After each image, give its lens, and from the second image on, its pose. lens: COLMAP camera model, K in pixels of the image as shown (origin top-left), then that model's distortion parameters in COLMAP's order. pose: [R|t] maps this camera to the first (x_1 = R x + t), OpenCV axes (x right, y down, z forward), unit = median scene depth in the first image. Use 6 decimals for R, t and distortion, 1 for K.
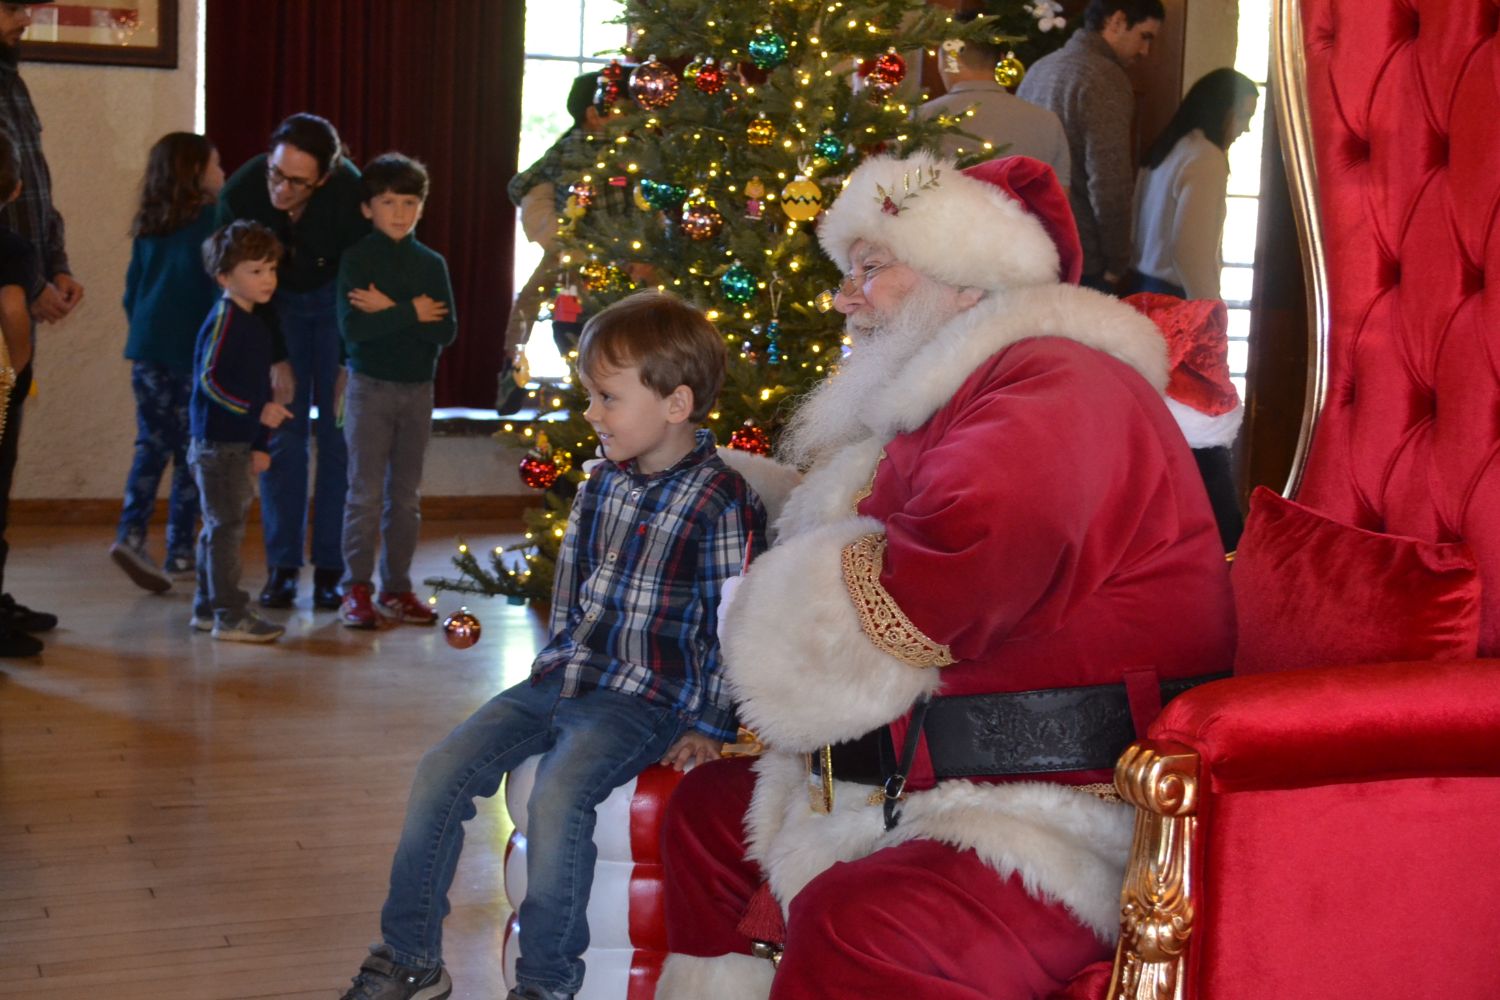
lens RADIAL K [[2372.0, 0, 723.9], [0, 2372.0, 504.2], [0, 0, 1]] dist [-0.009099, 0.022879]
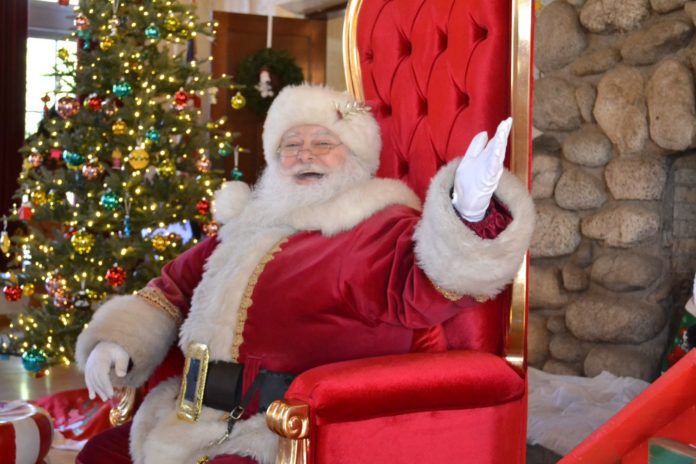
lens RADIAL K [[1007.1, 0, 335.4], [0, 1007.1, 232.2], [0, 0, 1]] dist [-0.016020, 0.021791]
pose [[0.982317, -0.019726, 0.186181, 0.036467], [0.035940, 0.995808, -0.084117, 0.018021], [-0.183742, 0.089321, 0.978908, 0.099202]]
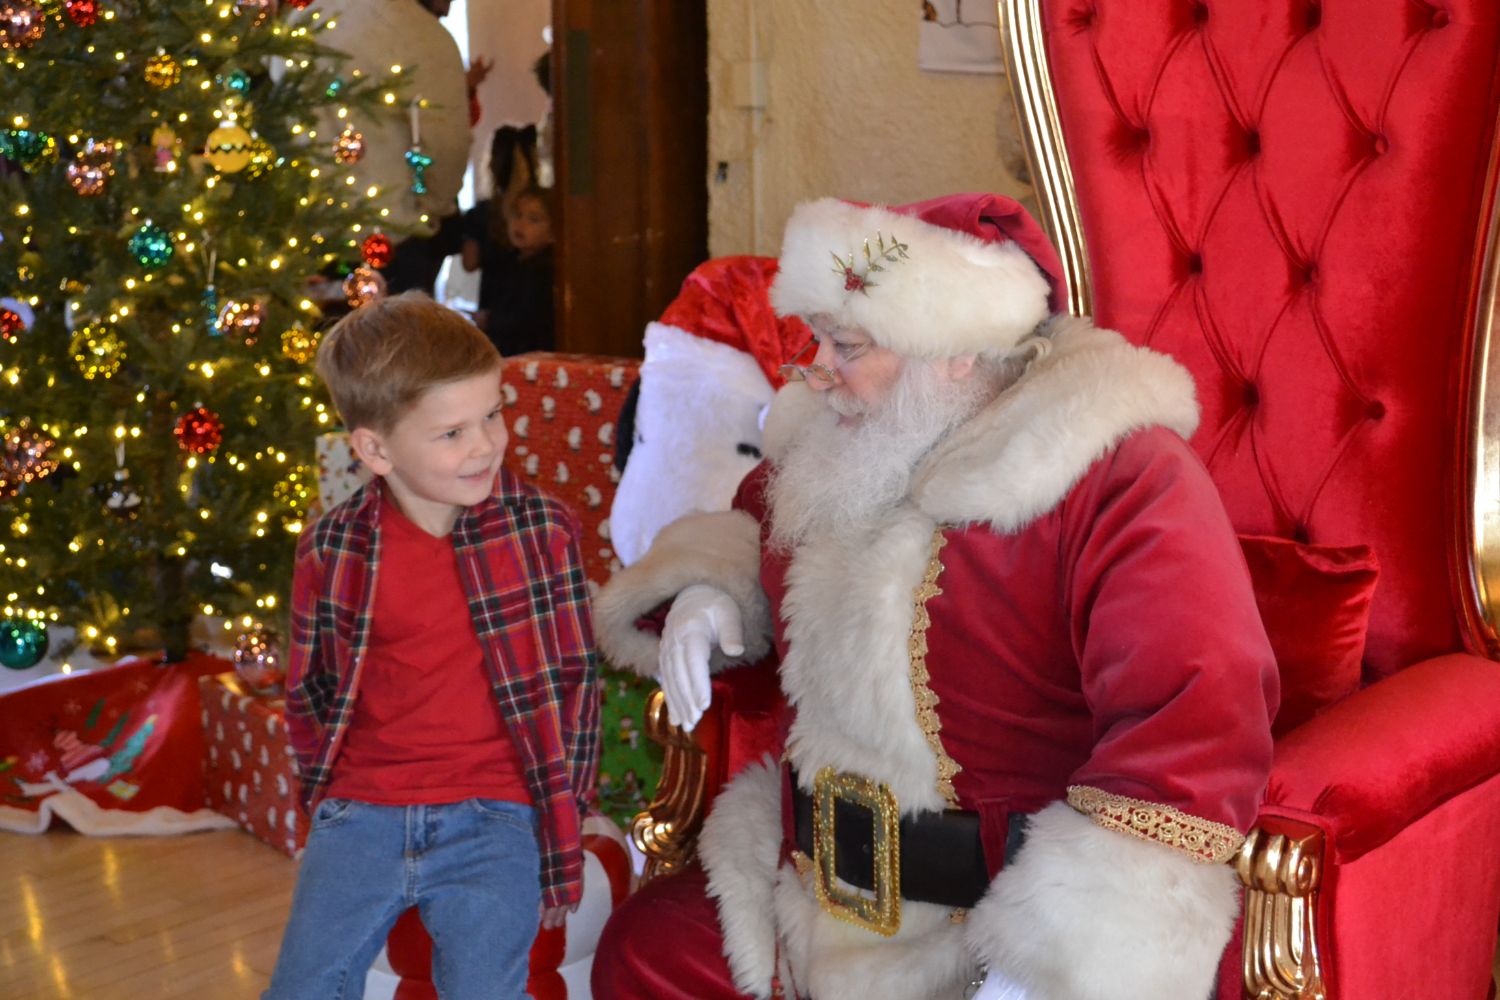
lens RADIAL K [[2372.0, 0, 723.9], [0, 2372.0, 504.2], [0, 0, 1]] dist [-0.009099, 0.022879]
pose [[0.889978, -0.132173, 0.436427, -0.206311], [0.093662, 0.989650, 0.108720, -0.075698], [-0.446280, -0.055882, 0.893147, 0.119393]]
